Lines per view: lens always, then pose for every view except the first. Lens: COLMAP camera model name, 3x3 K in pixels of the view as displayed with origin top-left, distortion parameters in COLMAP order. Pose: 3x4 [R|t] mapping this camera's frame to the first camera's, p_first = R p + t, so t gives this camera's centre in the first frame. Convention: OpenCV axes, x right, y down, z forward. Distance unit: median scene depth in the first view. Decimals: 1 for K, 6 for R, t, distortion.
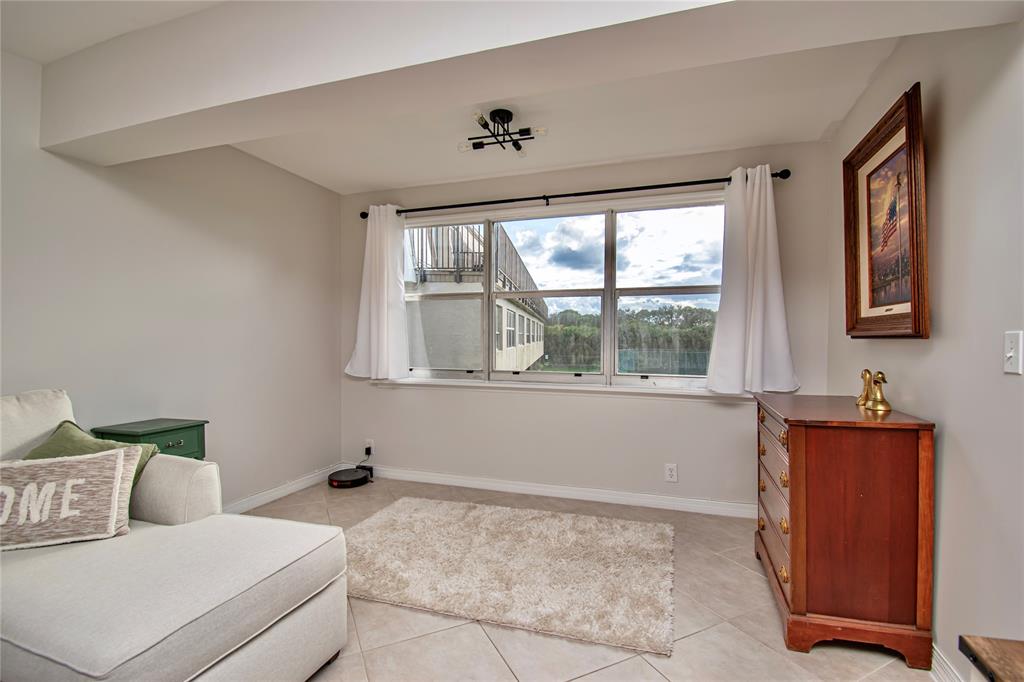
lens RADIAL K [[480.5, 0, 516.0], [0, 480.5, 346.6], [0, 0, 1]] dist [-0.014494, -0.001536]
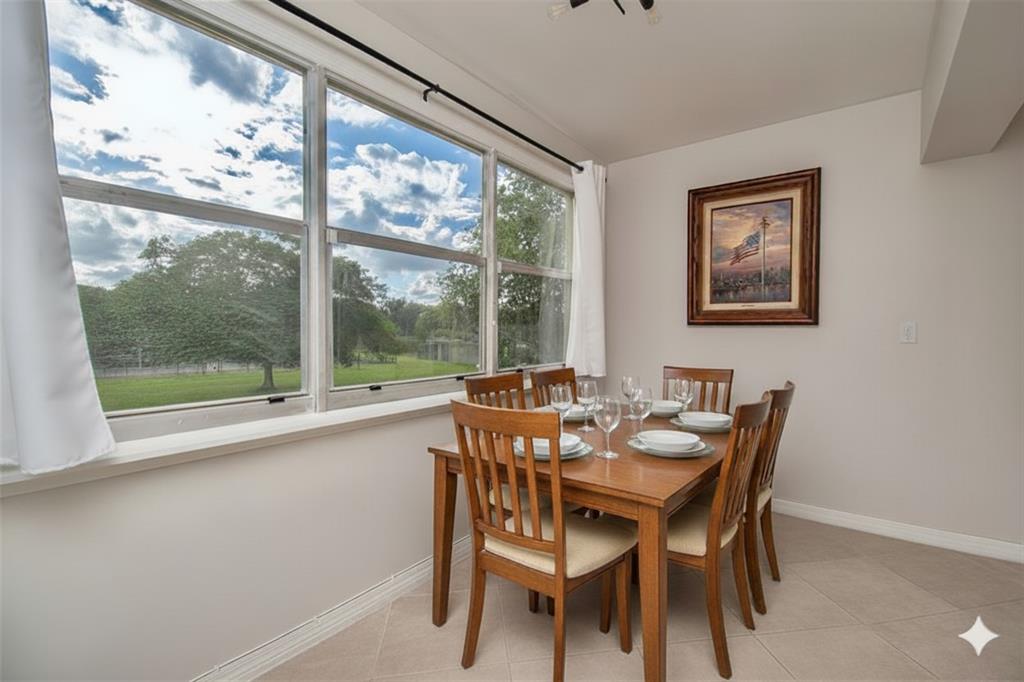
lens RADIAL K [[455.8, 0, 526.1], [0, 455.8, 340.9], [0, 0, 1]] dist [-0.012672, 0.000523]
pose [[0.285100, -0.038321, 0.957731, -0.585865], [0.010581, 0.999265, 0.036833, -0.020255], [-0.958439, -0.000368, 0.285296, 0.934845]]
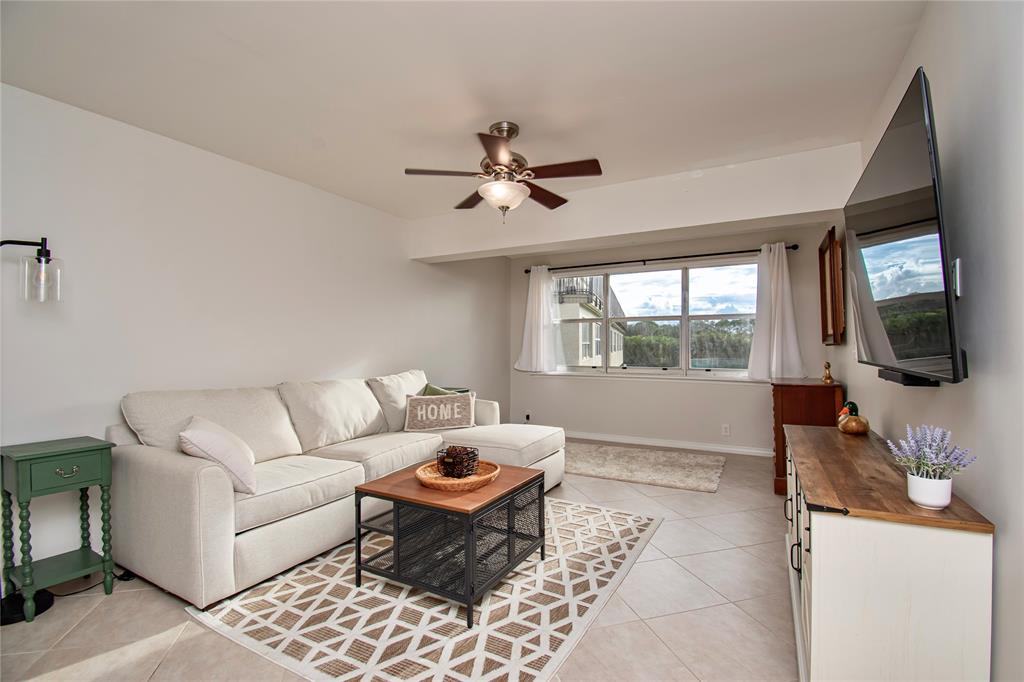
lens RADIAL K [[455.2, 0, 514.2], [0, 455.2, 347.2], [0, 0, 1]] dist [-0.004224, -0.007899]
pose [[0.985835, -0.002571, -0.167698, -0.146995], [-0.000833, 0.999795, -0.020225, 0.022218], [0.167716, 0.020078, 0.985631, -0.772609]]
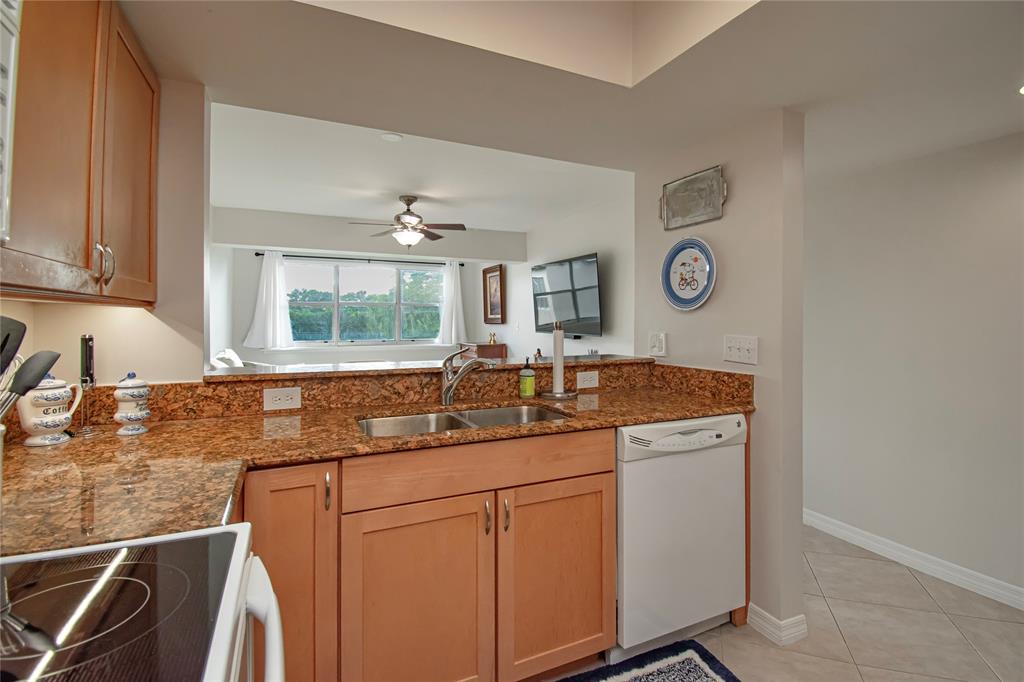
lens RADIAL K [[455.2, 0, 519.5], [0, 455.2, 320.3], [0, 0, 1]] dist [-0.004224, -0.007899]
pose [[0.712969, -0.004329, 0.701182, -1.171552], [0.014070, 0.999868, -0.008134, -0.009821], [-0.701055, 0.015665, 0.712936, -1.240460]]
